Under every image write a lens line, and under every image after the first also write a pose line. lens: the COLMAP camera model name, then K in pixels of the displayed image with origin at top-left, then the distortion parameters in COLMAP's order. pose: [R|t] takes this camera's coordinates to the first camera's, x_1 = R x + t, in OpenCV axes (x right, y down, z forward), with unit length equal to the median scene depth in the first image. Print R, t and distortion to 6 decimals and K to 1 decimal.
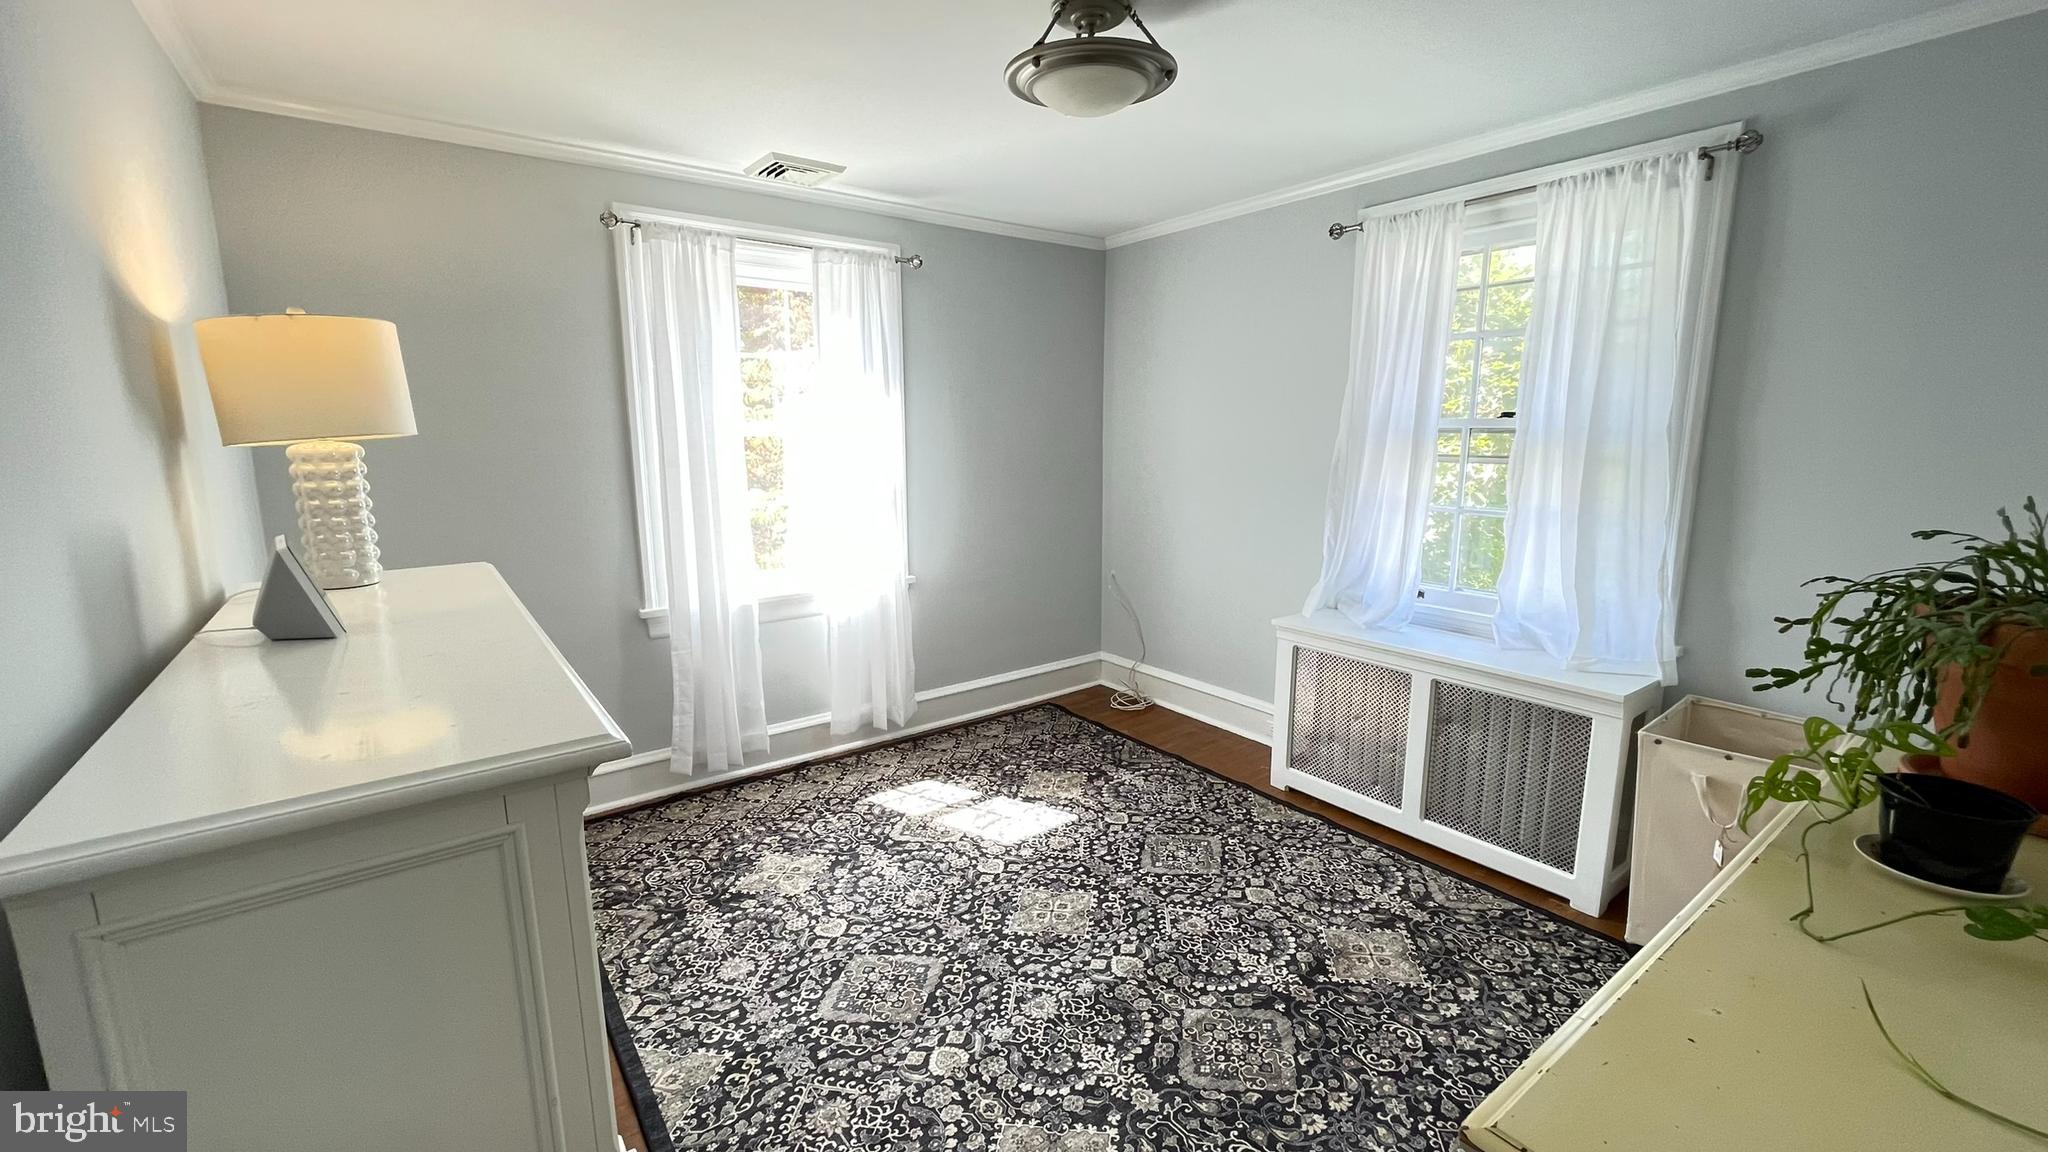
lens RADIAL K [[829.7, 0, 1030.6], [0, 829.7, 571.5], [0, 0, 1]] dist [0.001439, 0.000141]
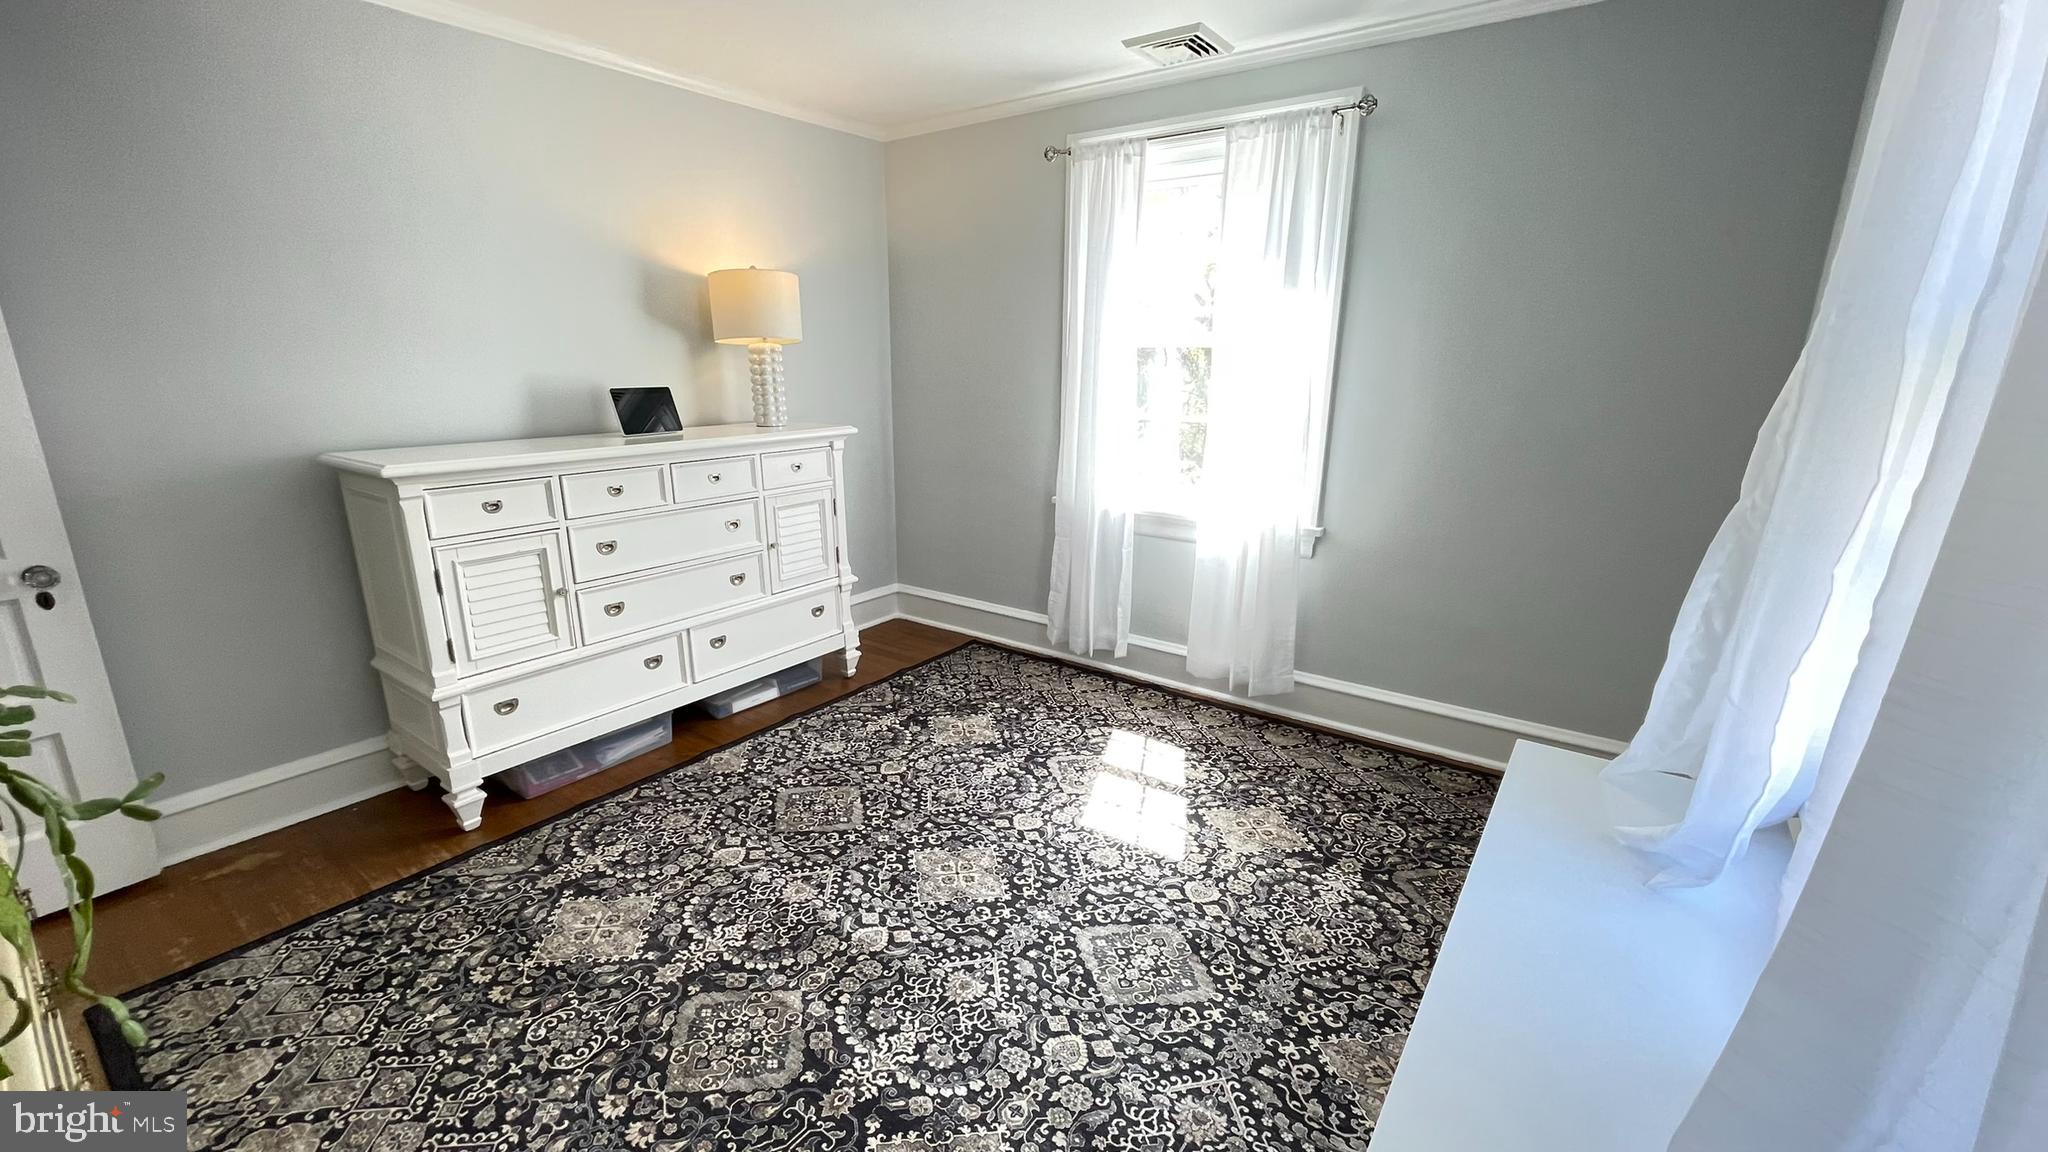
lens RADIAL K [[829.7, 0, 1028.3], [0, 829.7, 578.1], [0, 0, 1]] dist [0.001439, 0.000141]
pose [[0.285383, 0.251270, -0.924889, 0.745086], [-0.169553, 0.963036, 0.209316, -0.096608], [0.943297, 0.097082, 0.317437, 0.697414]]
